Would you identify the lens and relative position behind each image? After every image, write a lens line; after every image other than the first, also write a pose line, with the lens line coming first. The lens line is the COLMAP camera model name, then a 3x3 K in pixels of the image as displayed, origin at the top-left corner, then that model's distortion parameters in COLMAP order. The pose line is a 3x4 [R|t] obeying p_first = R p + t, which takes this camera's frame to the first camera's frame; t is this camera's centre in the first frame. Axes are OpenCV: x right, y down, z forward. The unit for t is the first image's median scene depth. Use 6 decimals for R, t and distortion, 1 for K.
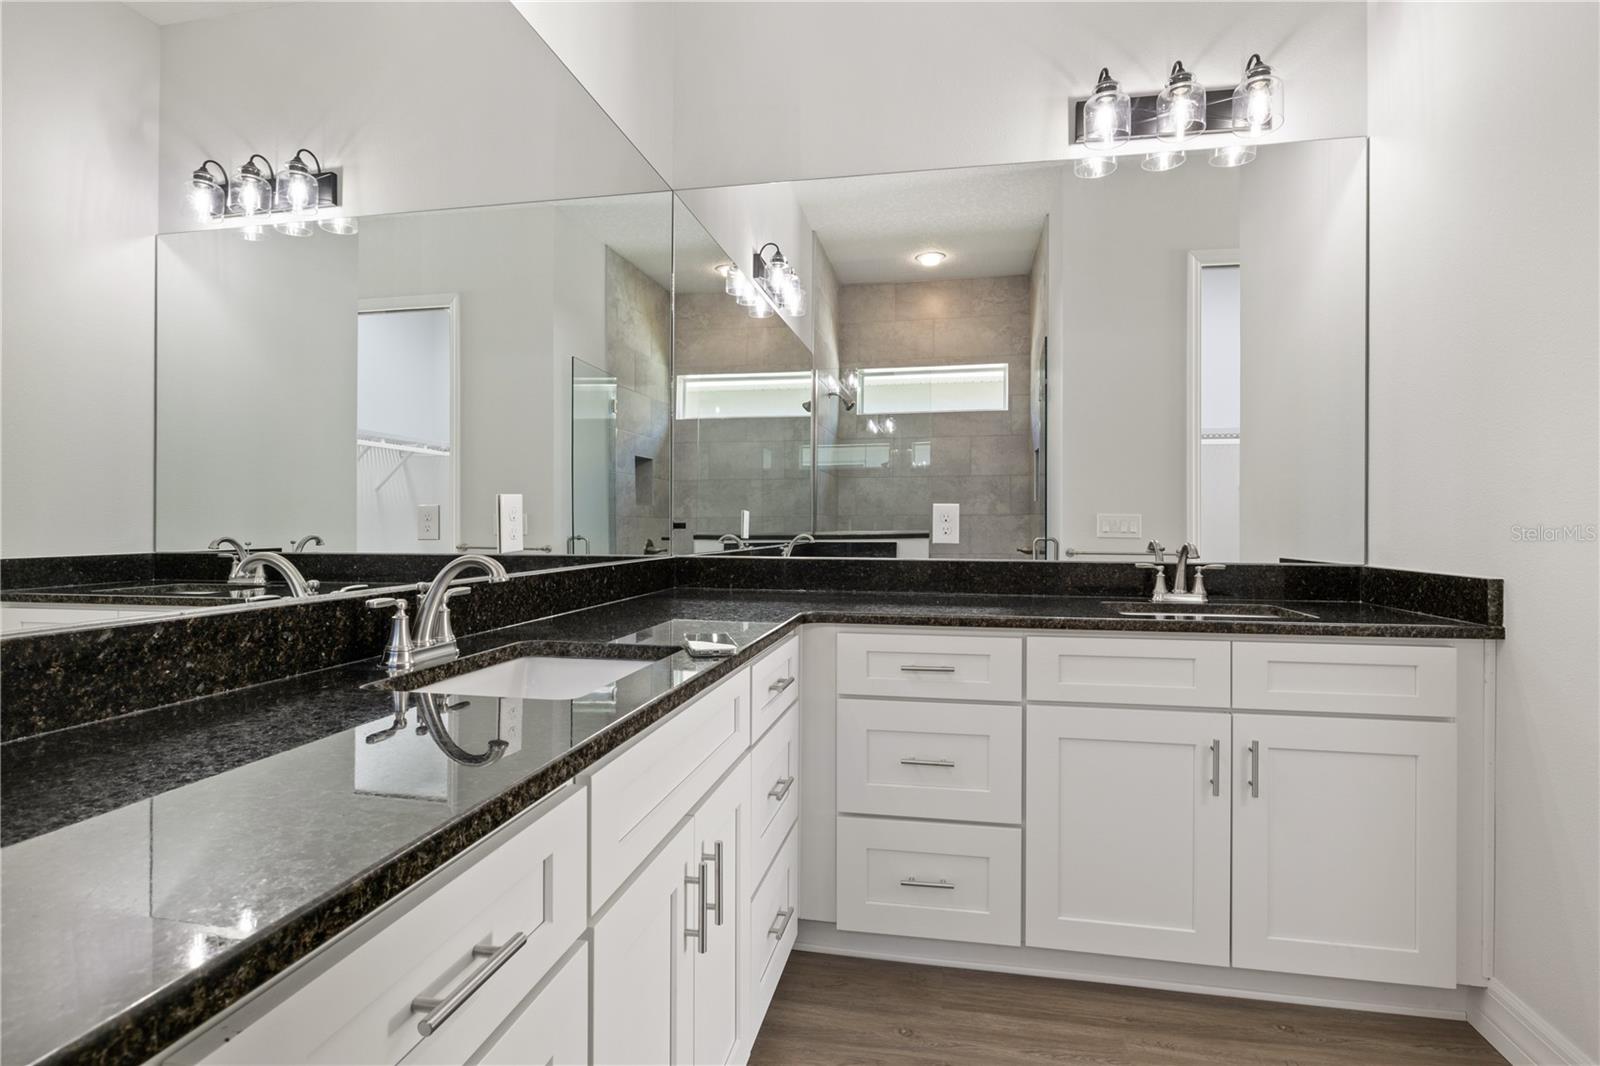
lens RADIAL K [[810.7, 0, 798.6], [0, 810.7, 534.4], [0, 0, 1]] dist [-0.012216, 0.000142]
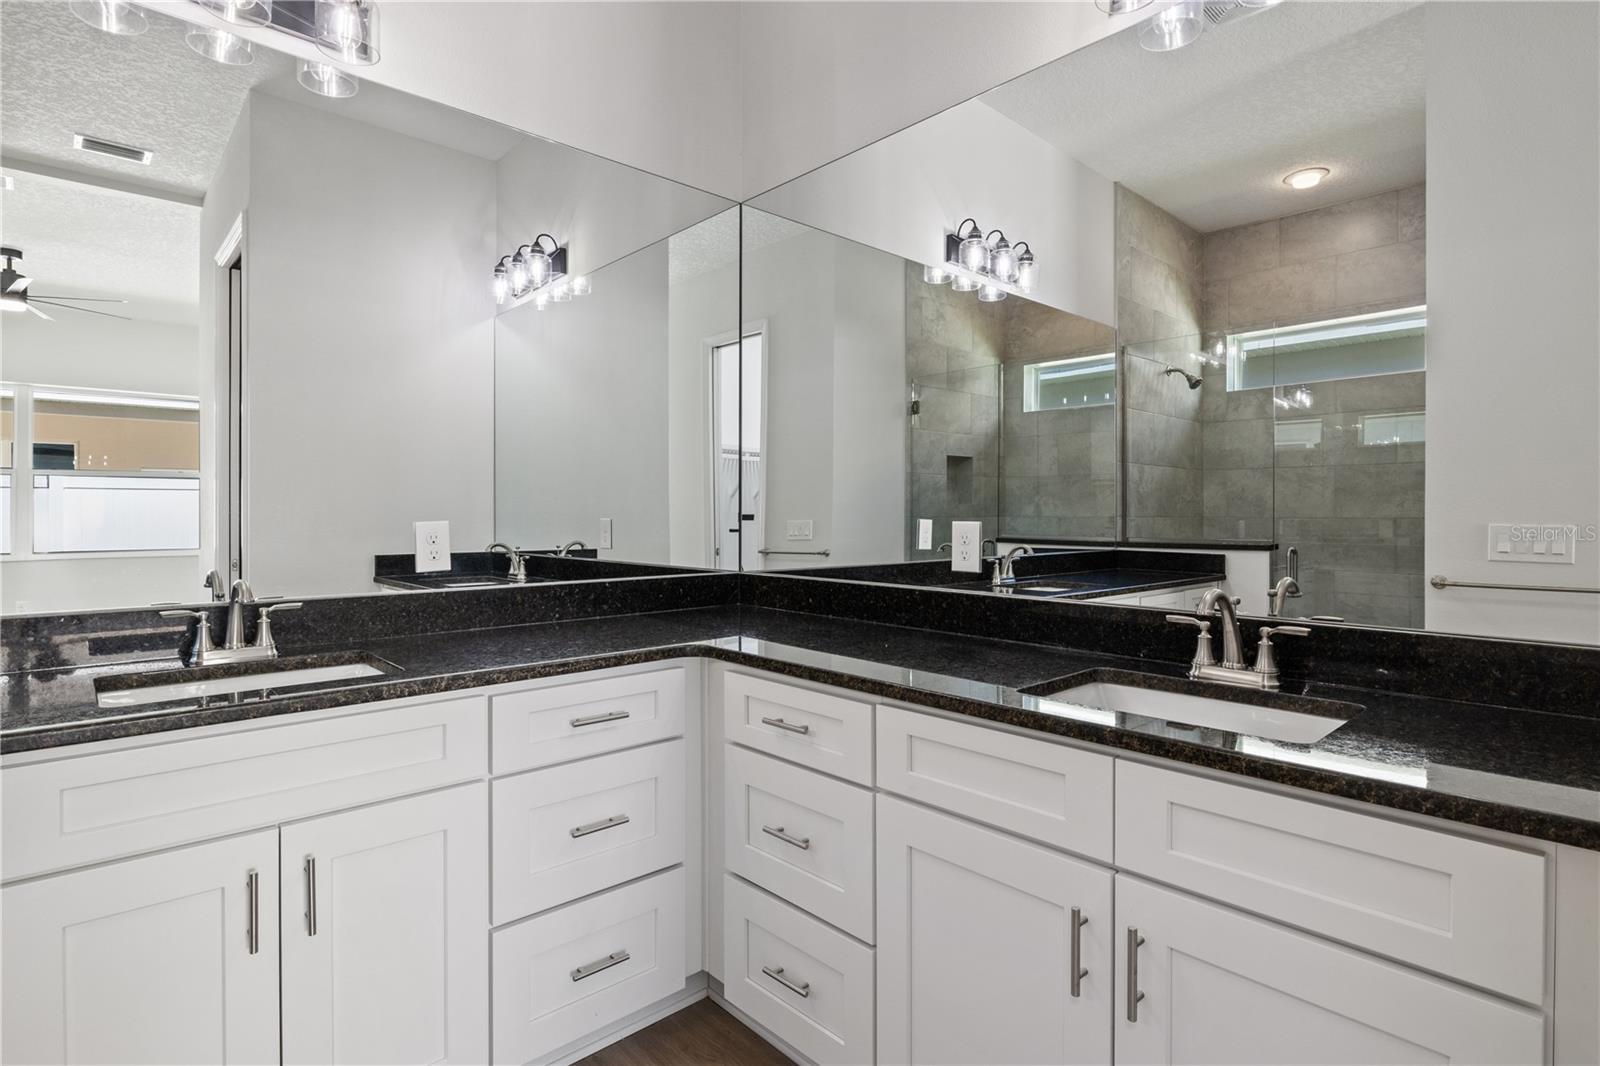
lens RADIAL K [[810.7, 0, 806.2], [0, 810.7, 521.0], [0, 0, 1]] dist [-0.012216, 0.000142]
pose [[0.803076, 0.006420, -0.595842, 0.265652], [-0.008074, 0.999967, -0.000107, -0.018666], [0.595822, 0.004897, 0.803102, 0.130219]]
